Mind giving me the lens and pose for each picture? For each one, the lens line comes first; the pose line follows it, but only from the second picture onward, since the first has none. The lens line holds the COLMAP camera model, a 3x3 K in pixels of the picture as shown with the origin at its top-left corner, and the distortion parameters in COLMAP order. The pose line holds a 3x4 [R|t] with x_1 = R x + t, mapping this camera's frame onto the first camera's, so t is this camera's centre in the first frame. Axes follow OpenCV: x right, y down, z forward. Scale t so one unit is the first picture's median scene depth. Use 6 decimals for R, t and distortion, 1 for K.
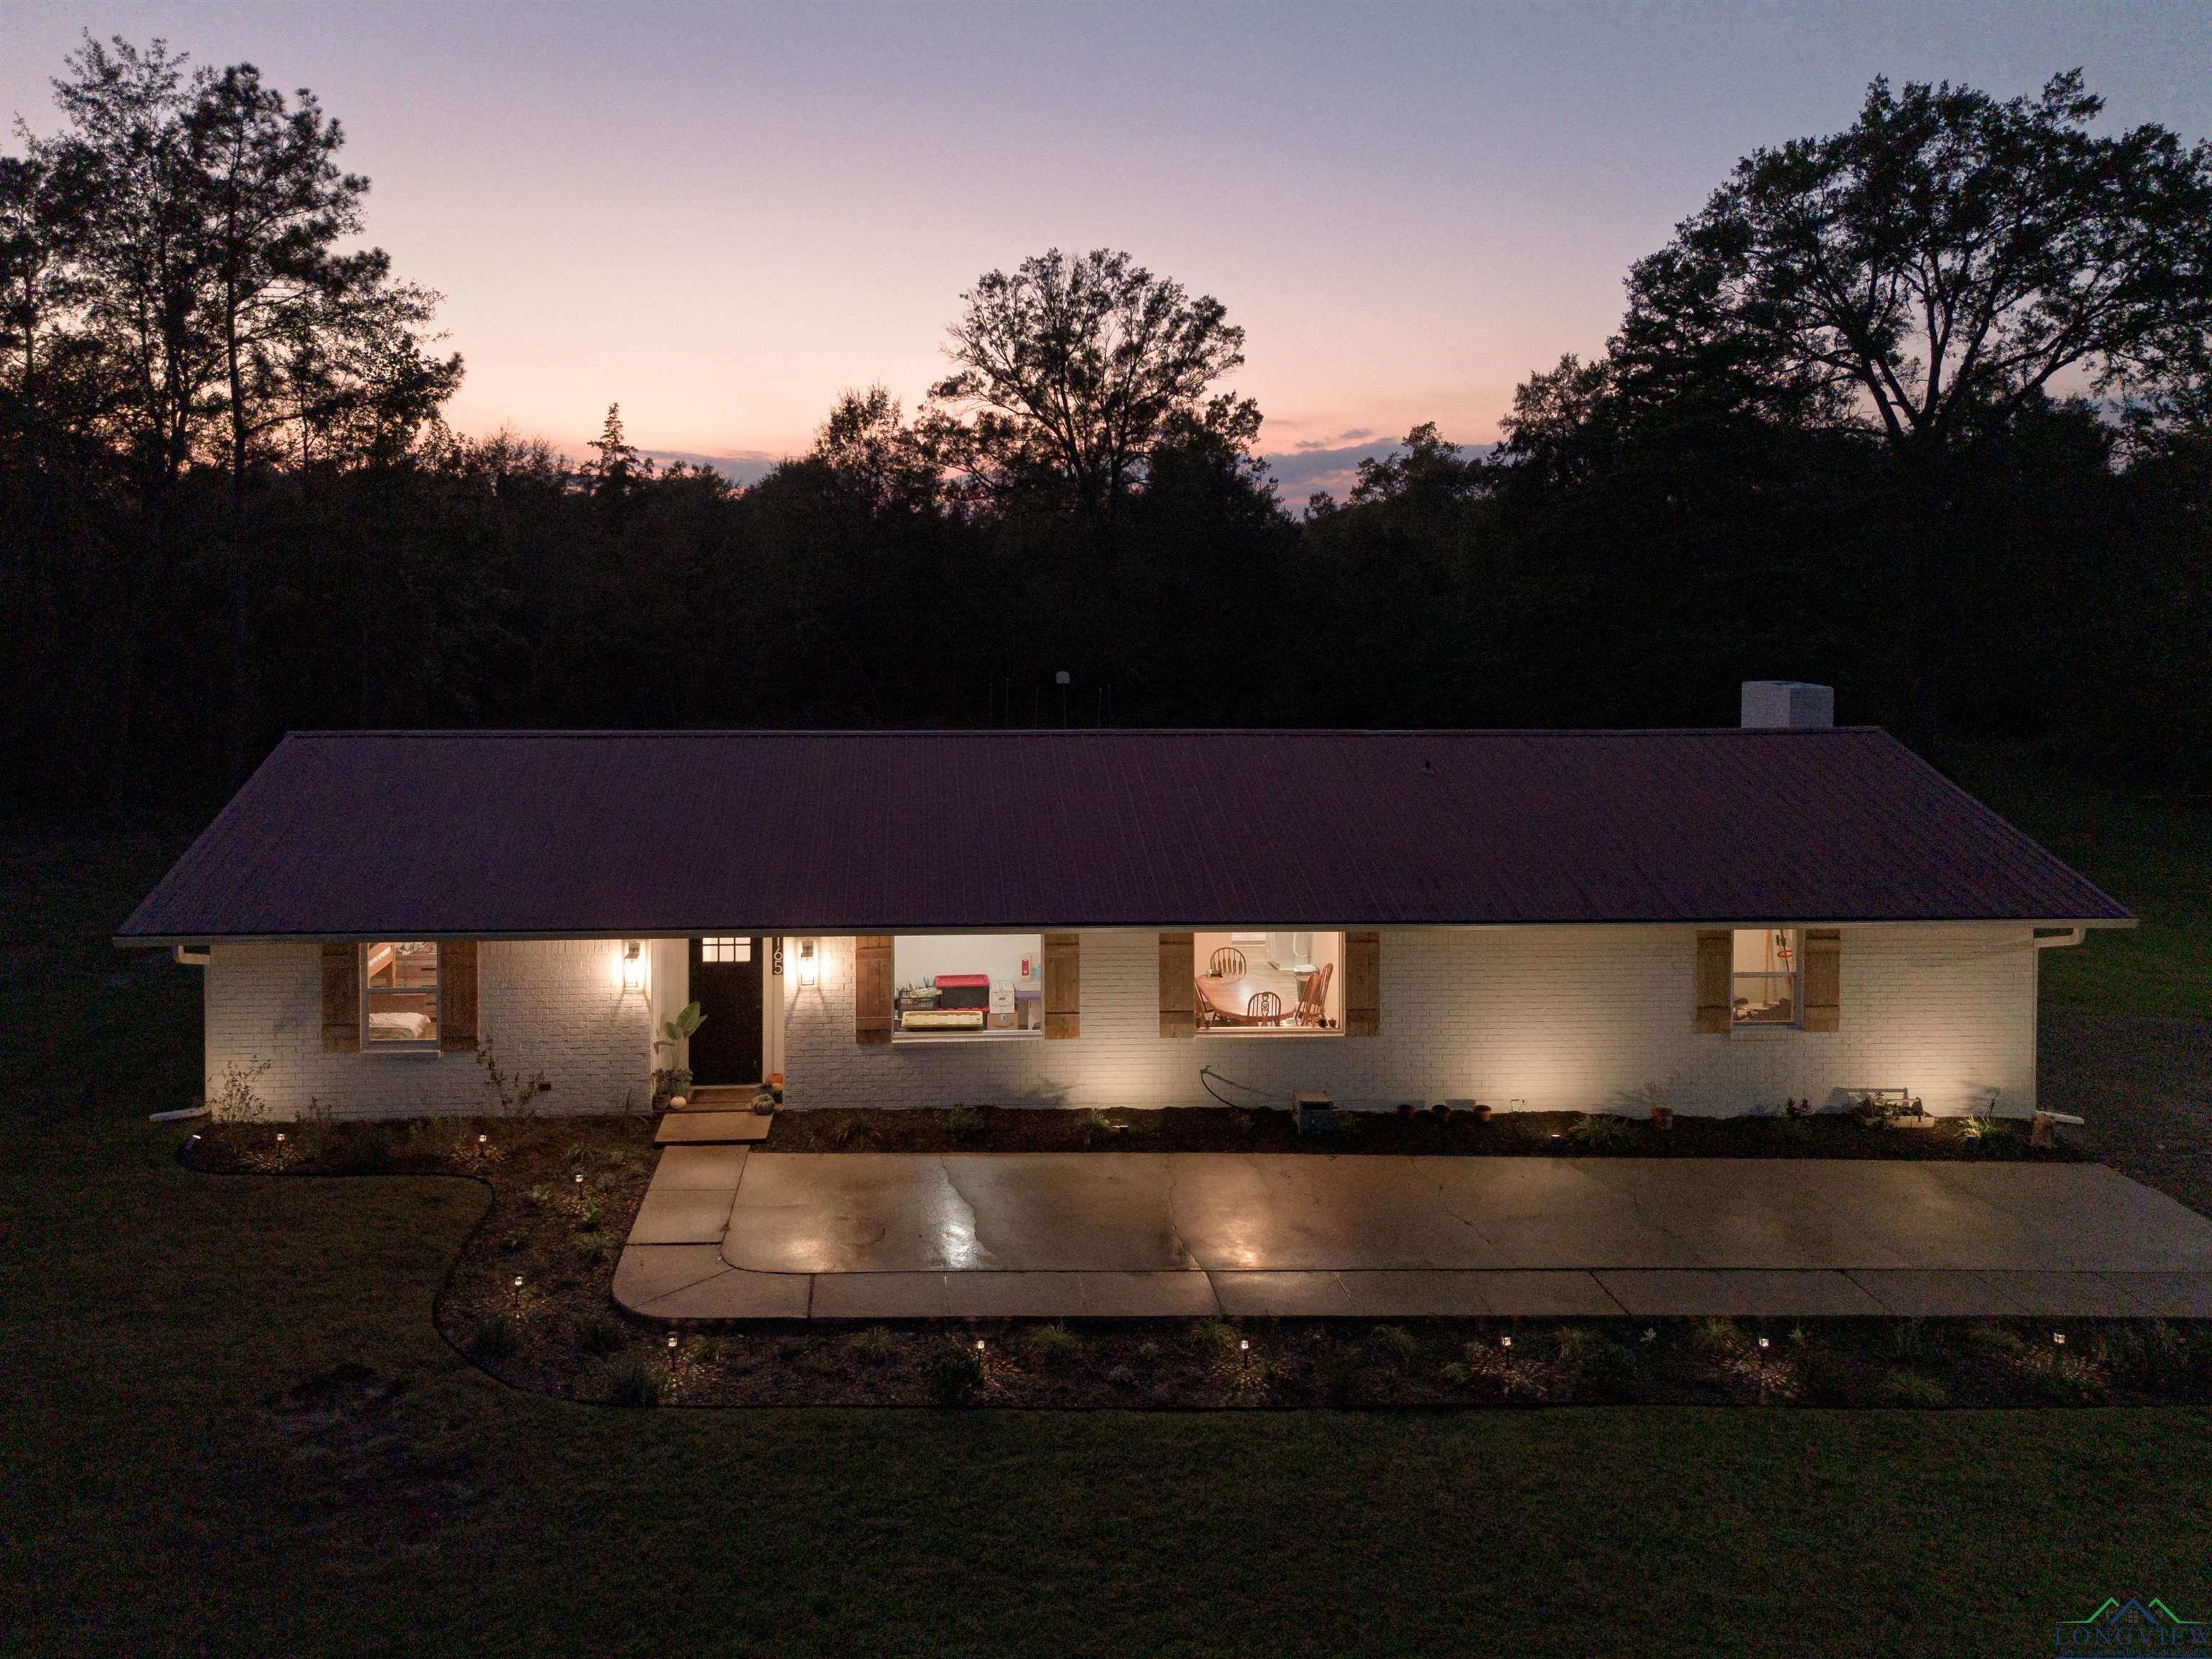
lens RADIAL K [[1522.2, 0, 1102.7], [0, 1522.2, 844.8], [0, 0, 1]] dist [0.075768, -0.068828]
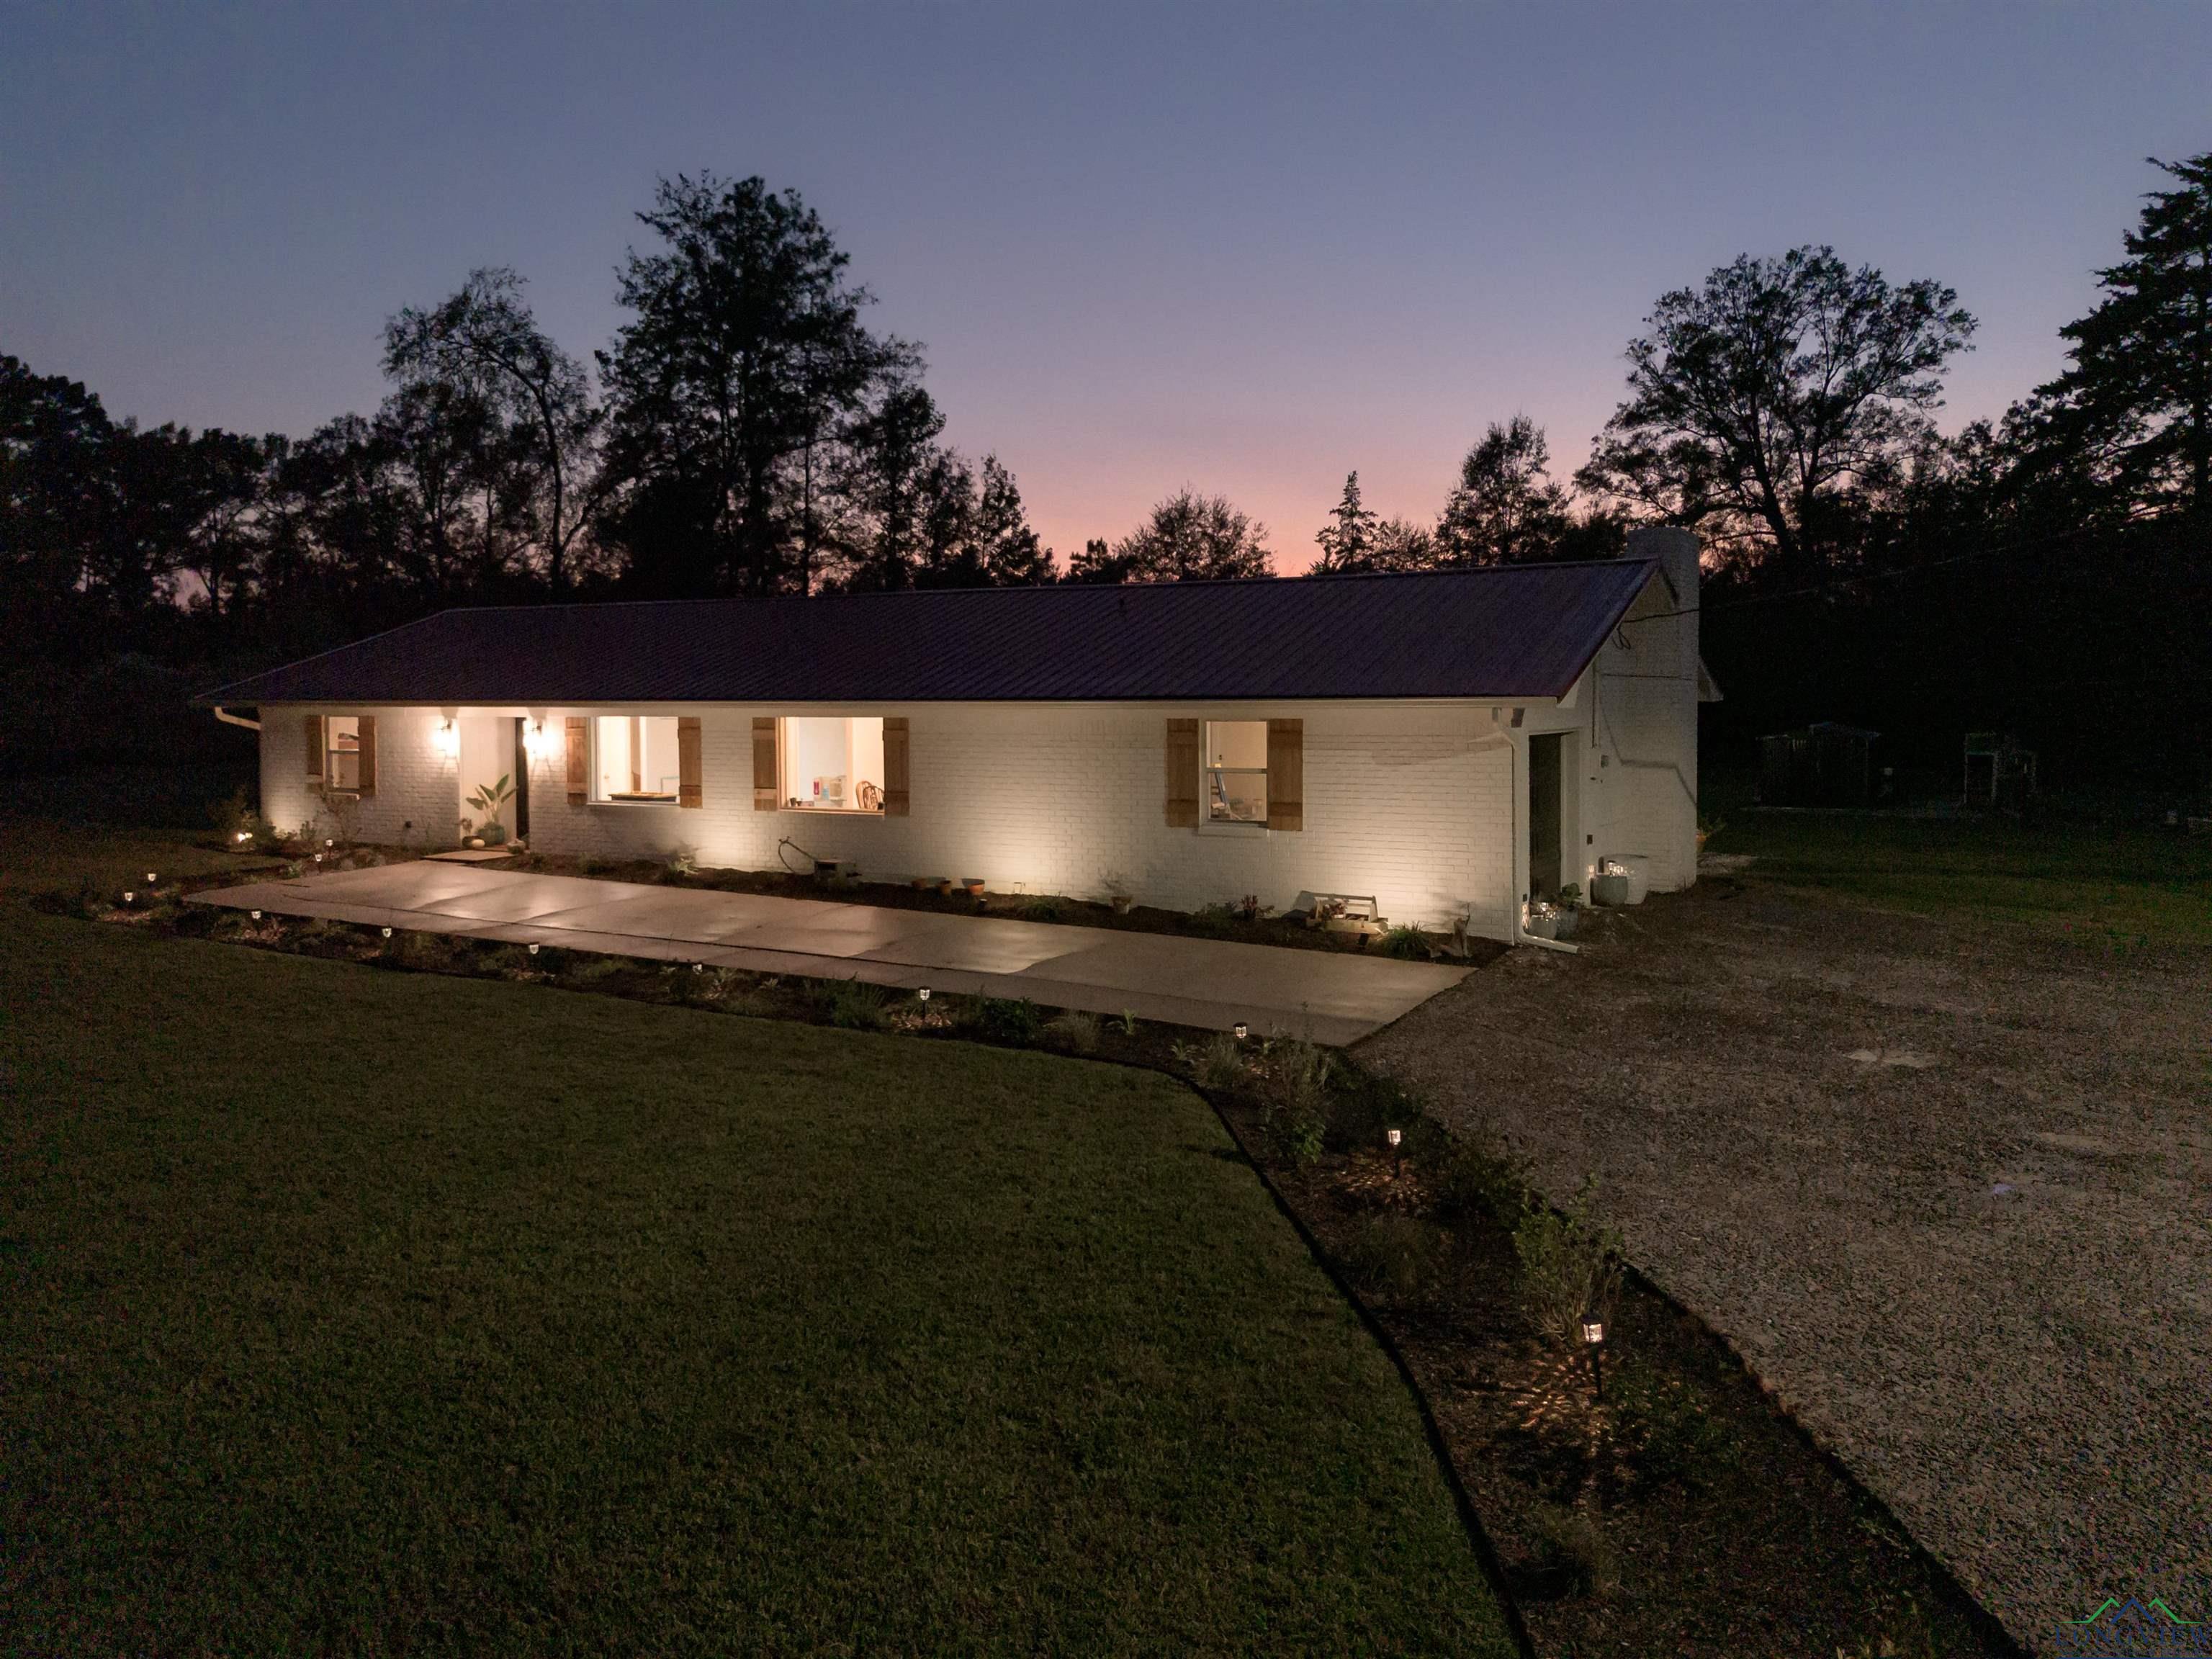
lens RADIAL K [[1522.2, 0, 1102.7], [0, 1522.2, 844.8], [0, 0, 1]] dist [0.075768, -0.068828]
pose [[0.858225, 0.048476, -0.510979, 0.840334], [-0.075040, 0.996684, -0.031481, 0.167326], [0.507758, 0.065361, 0.859017, 0.144350]]
